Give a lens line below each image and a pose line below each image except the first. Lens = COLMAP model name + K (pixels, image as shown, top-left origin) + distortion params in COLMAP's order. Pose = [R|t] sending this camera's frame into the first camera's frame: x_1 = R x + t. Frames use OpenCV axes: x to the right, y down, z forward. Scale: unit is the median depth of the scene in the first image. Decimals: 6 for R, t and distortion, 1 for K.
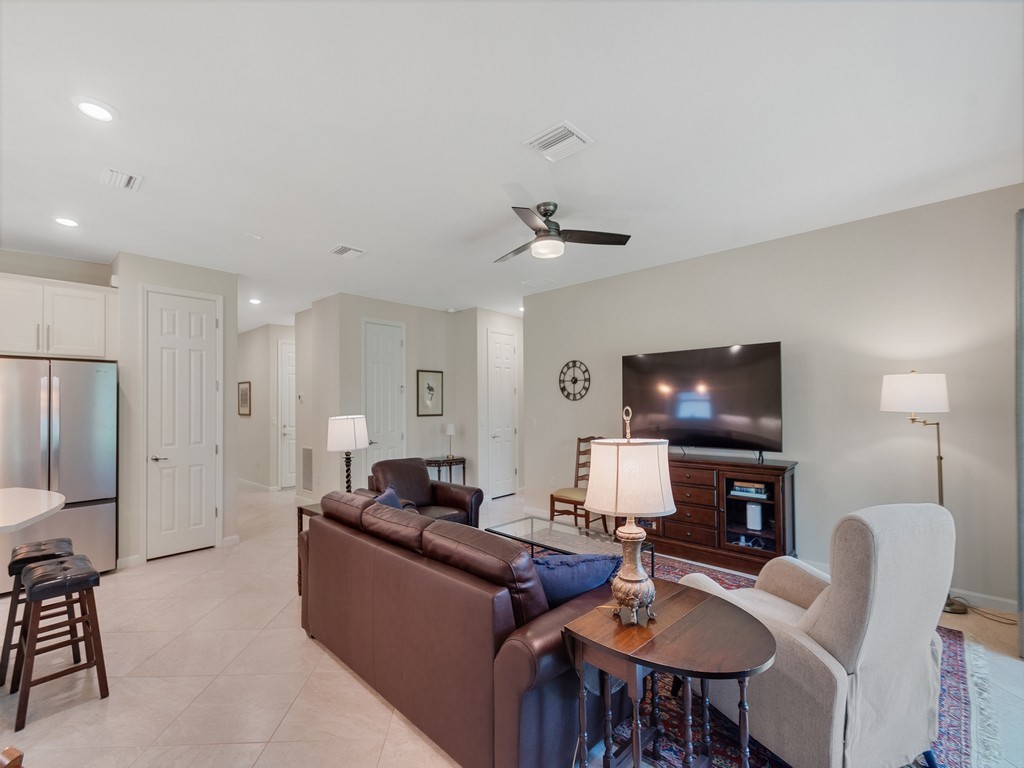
lens RADIAL K [[446.0, 0, 512.1], [0, 446.0, 405.3], [0, 0, 1]] dist [-0.000836, -0.000334]
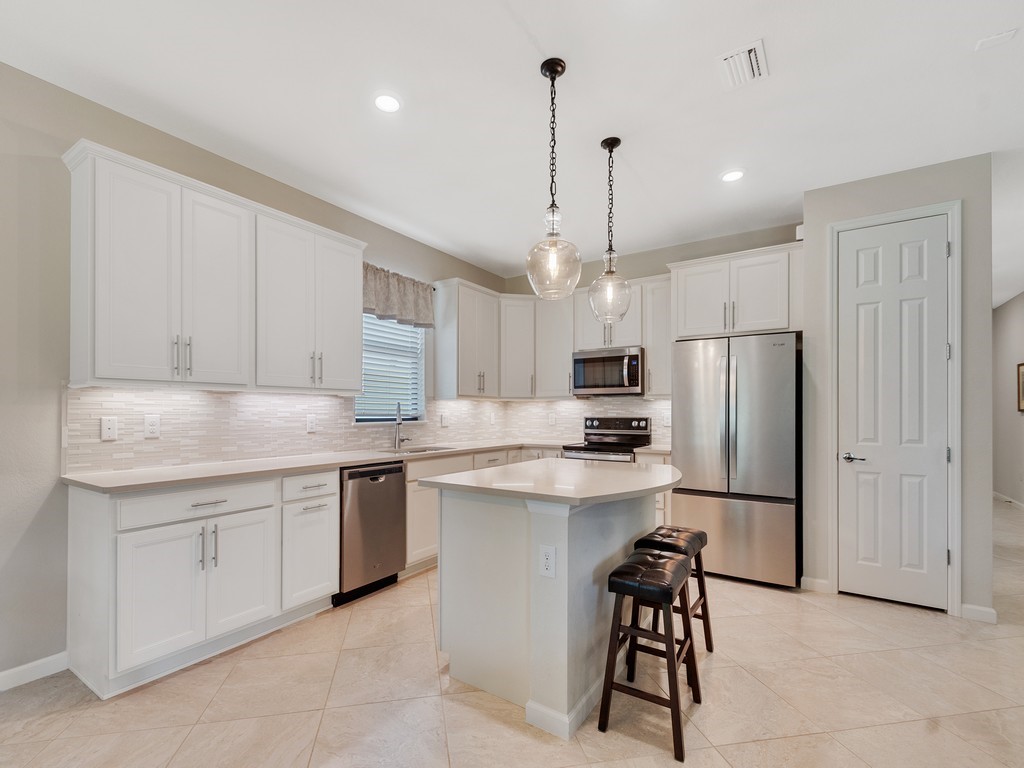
lens RADIAL K [[474.1, 0, 471.2], [0, 474.1, 406.7], [0, 0, 1]] dist [0.001060, -0.000327]
pose [[0.111662, -0.003603, -0.993740, -0.094046], [-0.007845, 0.999959, -0.004507, 0.044300], [0.993715, 0.008299, 0.111629, 0.296865]]
